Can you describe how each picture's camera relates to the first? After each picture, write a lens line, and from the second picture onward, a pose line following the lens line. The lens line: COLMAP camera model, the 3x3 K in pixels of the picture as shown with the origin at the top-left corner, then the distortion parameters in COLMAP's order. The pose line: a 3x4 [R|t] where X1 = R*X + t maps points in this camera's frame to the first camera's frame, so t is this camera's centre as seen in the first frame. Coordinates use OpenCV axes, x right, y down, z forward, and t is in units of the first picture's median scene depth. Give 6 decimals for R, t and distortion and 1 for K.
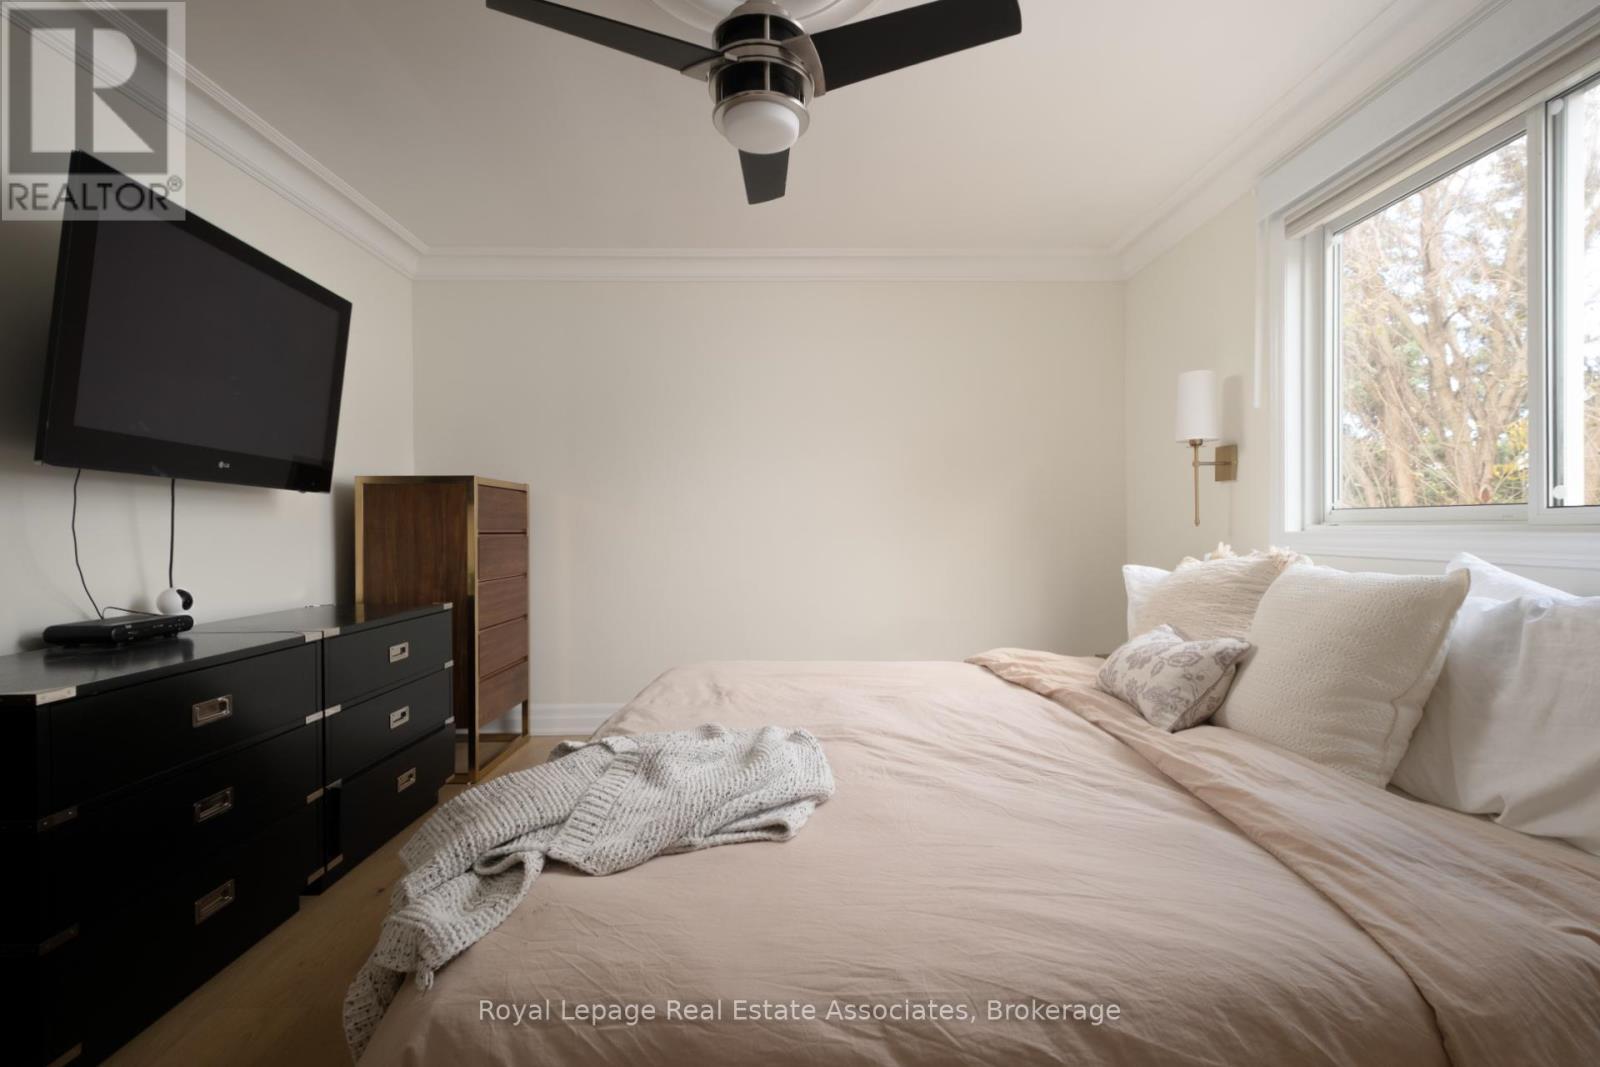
lens RADIAL K [[773.1, 0, 801.6], [0, 773.1, 521.2], [0, 0, 1]] dist [0.002256, 0.000092]
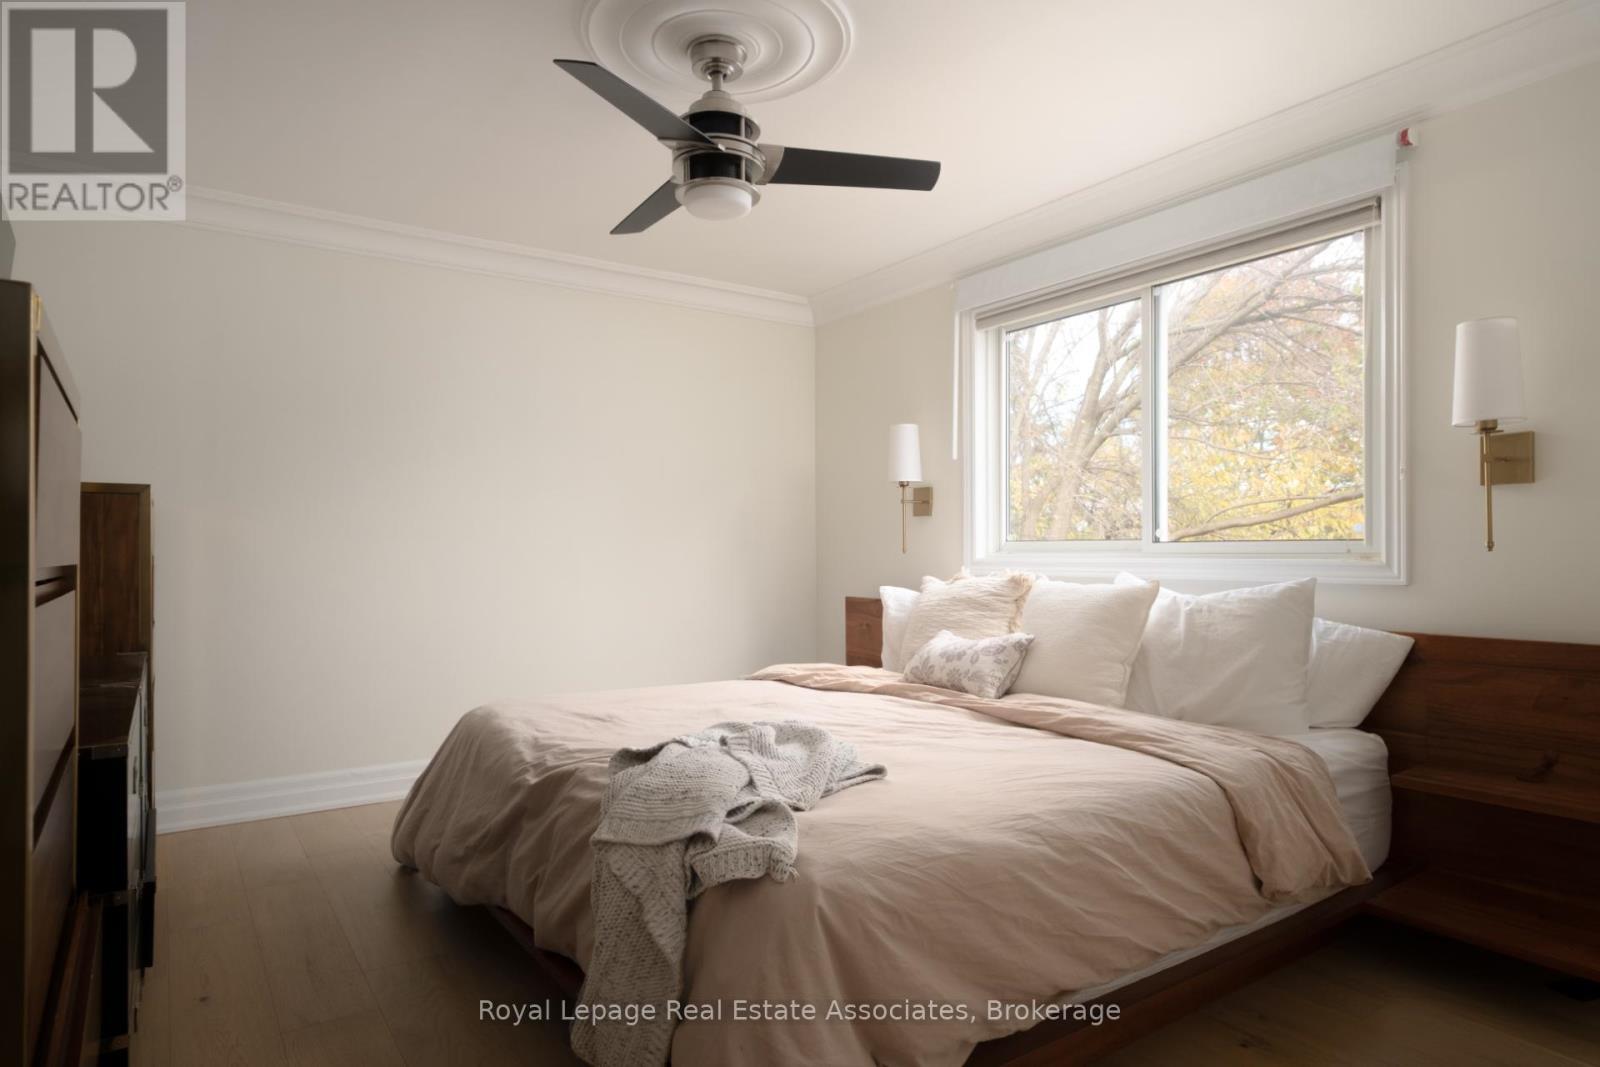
lens RADIAL K [[959.2, 0, 800.0], [0, 959.2, 533.5], [0, 0, 1]] dist [0.002322, 0.000787]
pose [[0.834934, 0.013593, 0.550182, -0.761930], [-0.005618, 0.999853, -0.016177, -0.000263], [-0.550322, 0.010416, 0.834888, -0.253791]]
